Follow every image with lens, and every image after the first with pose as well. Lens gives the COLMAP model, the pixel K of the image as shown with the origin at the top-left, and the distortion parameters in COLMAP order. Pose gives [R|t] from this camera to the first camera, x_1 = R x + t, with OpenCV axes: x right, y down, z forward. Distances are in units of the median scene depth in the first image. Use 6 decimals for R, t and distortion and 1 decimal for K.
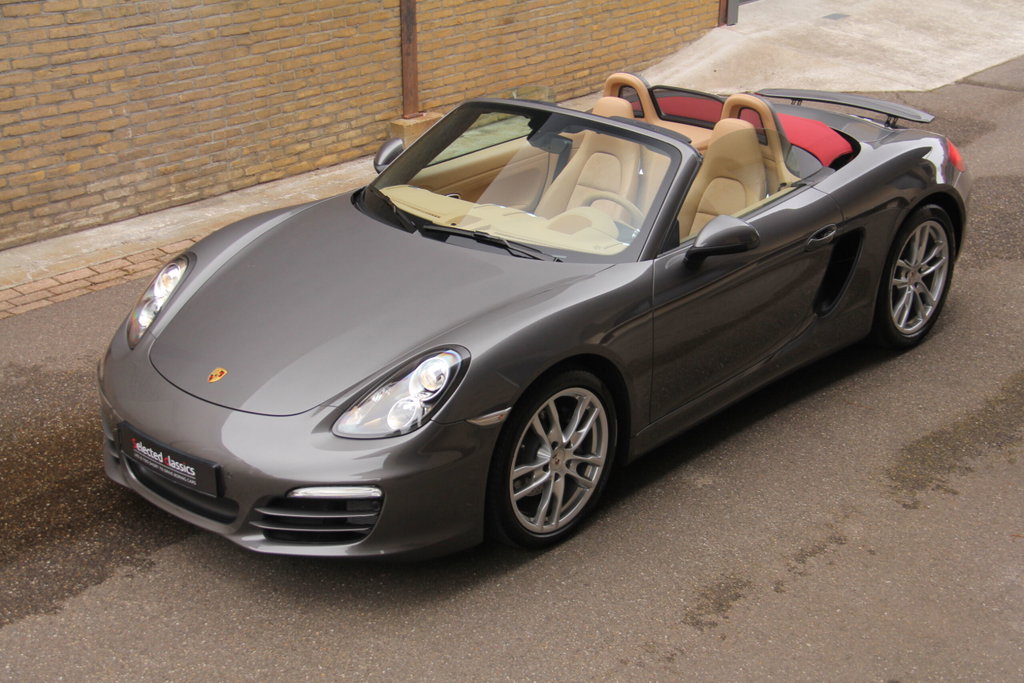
lens RADIAL K [[1485.2, 0, 512.0], [0, 1485.2, 341.5], [0, 0, 1]] dist [0.156761, 0.107043]
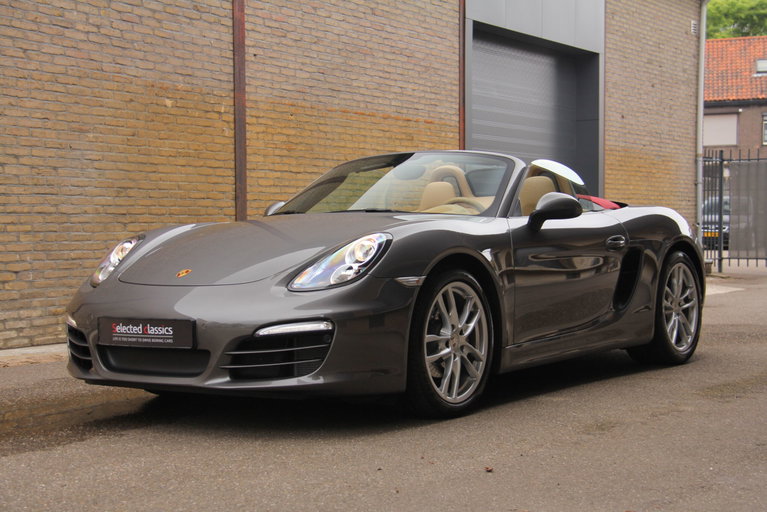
lens RADIAL K [[1222.1, 0, 383.5], [0, 1222.1, 256.0], [0, 0, 1]] dist [0.208921, 0.092552]
pose [[0.991772, -0.011239, 0.127526, -0.097915], [0.056938, 0.930916, -0.360769, 0.233835], [-0.114661, 0.365062, 0.923895, 0.017723]]
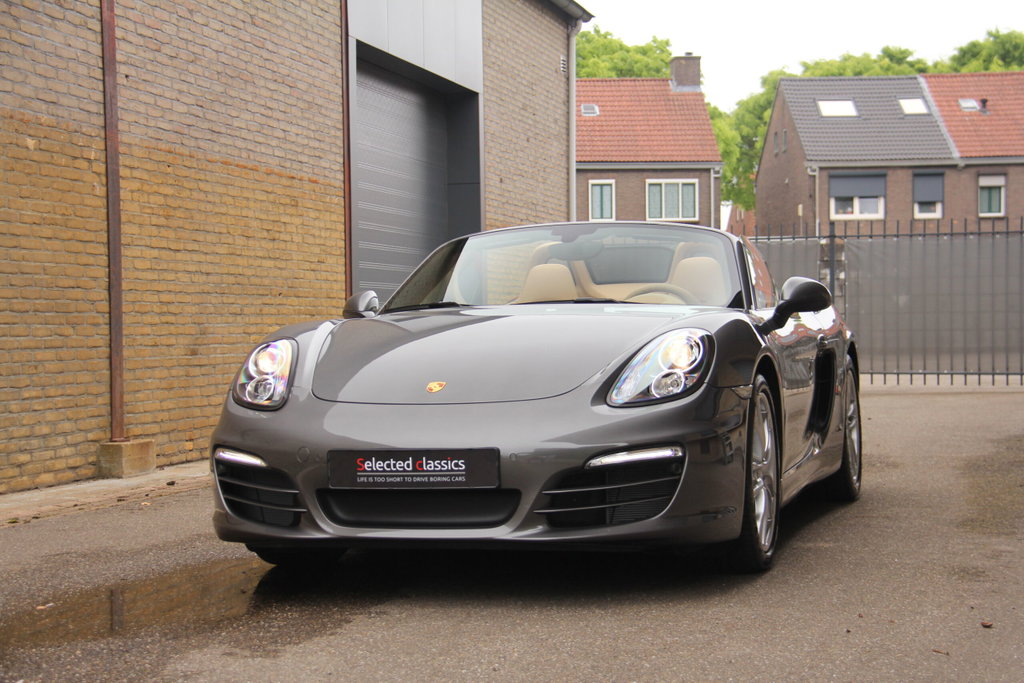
lens RADIAL K [[1776.2, 0, 512.0], [0, 1776.2, 341.5], [0, 0, 1]] dist [0.290302, 0.207983]
pose [[0.899184, -0.015993, 0.437278, -0.378043], [0.181829, 0.922623, -0.340155, 0.224447], [-0.398003, 0.385372, 0.832516, 0.043297]]
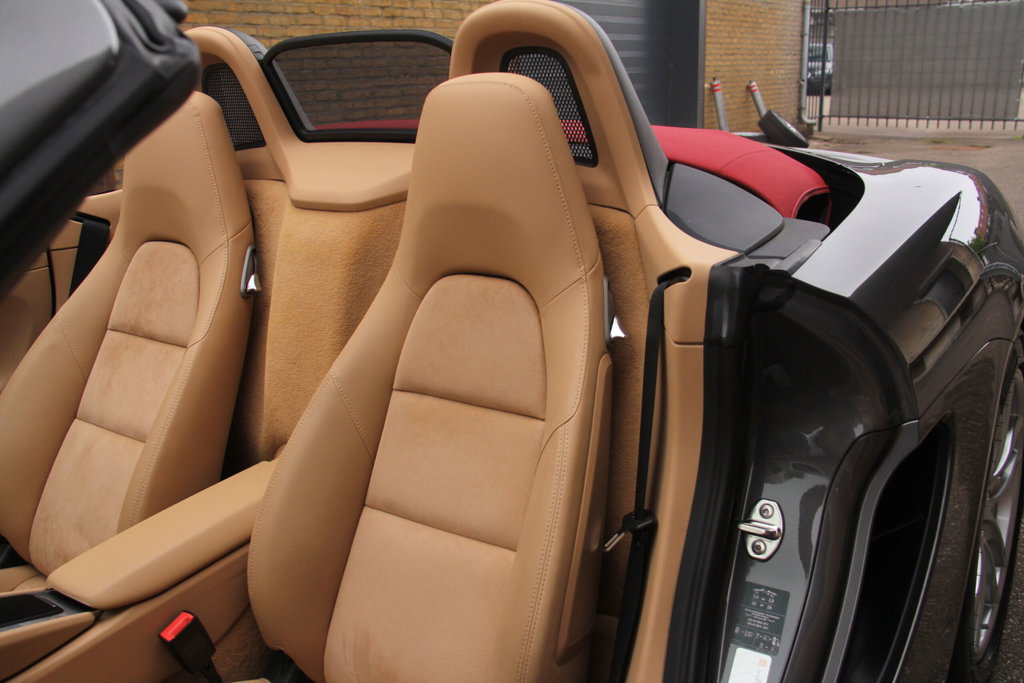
lens RADIAL K [[915.5, 0, 512.0], [0, 915.5, 341.5], [0, 0, 1]] dist [-0.063300, 0.010186]
pose [[0.992929, -0.059195, 0.102902, 0.101483], [0.069629, 0.992451, -0.100959, -0.059461], [-0.096149, 0.107410, 0.989555, 0.631210]]
